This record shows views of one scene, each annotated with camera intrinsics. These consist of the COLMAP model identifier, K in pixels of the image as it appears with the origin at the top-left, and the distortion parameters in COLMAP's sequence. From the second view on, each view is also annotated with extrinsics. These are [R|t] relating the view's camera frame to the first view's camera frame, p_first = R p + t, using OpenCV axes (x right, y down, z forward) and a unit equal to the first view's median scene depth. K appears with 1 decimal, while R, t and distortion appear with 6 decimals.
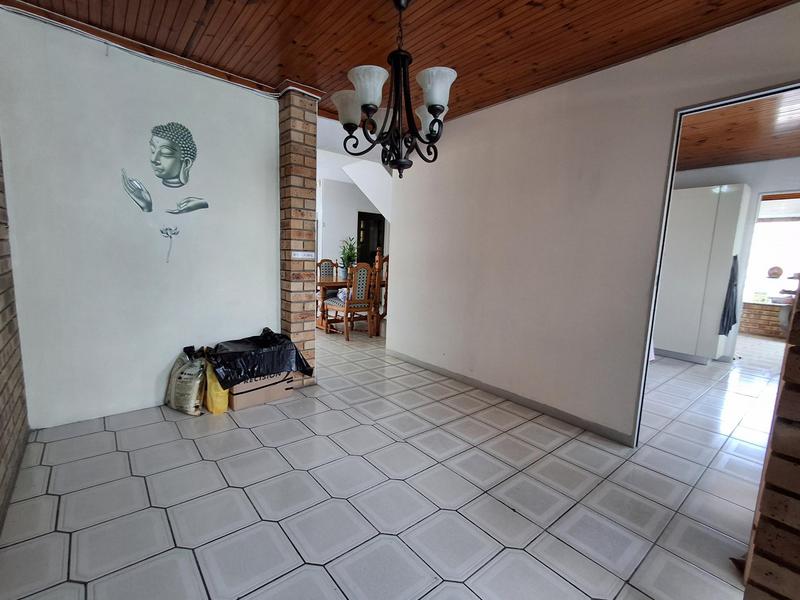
lens RADIAL K [[367.7, 0, 403.7], [0, 367.7, 305.4], [0, 0, 1]] dist [0.005883, 0.001869]
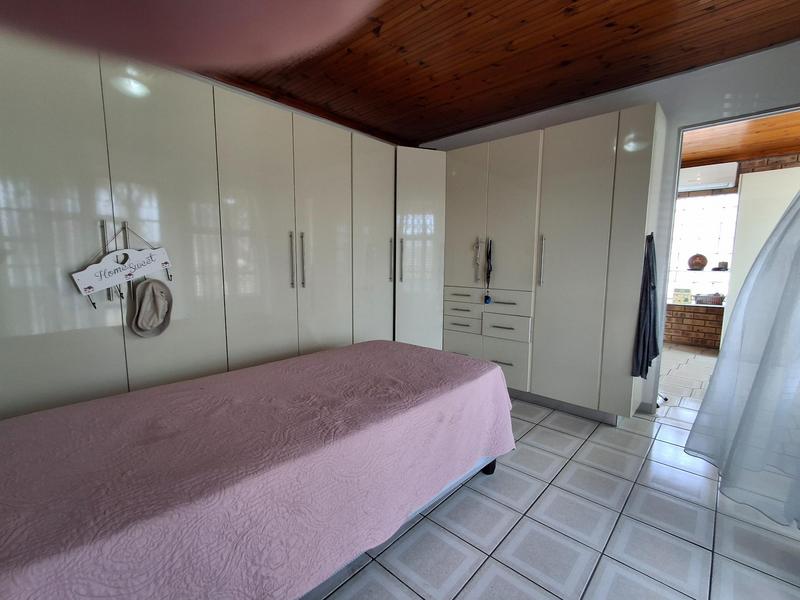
lens RADIAL K [[367.7, 0, 398.4], [0, 367.7, 301.8], [0, 0, 1]] dist [0.005883, 0.001869]
pose [[0.990572, -0.046406, 0.128891, 0.296329], [0.047914, 0.998814, -0.008624, -0.031656], [-0.128338, 0.014718, 0.991621, 0.332651]]
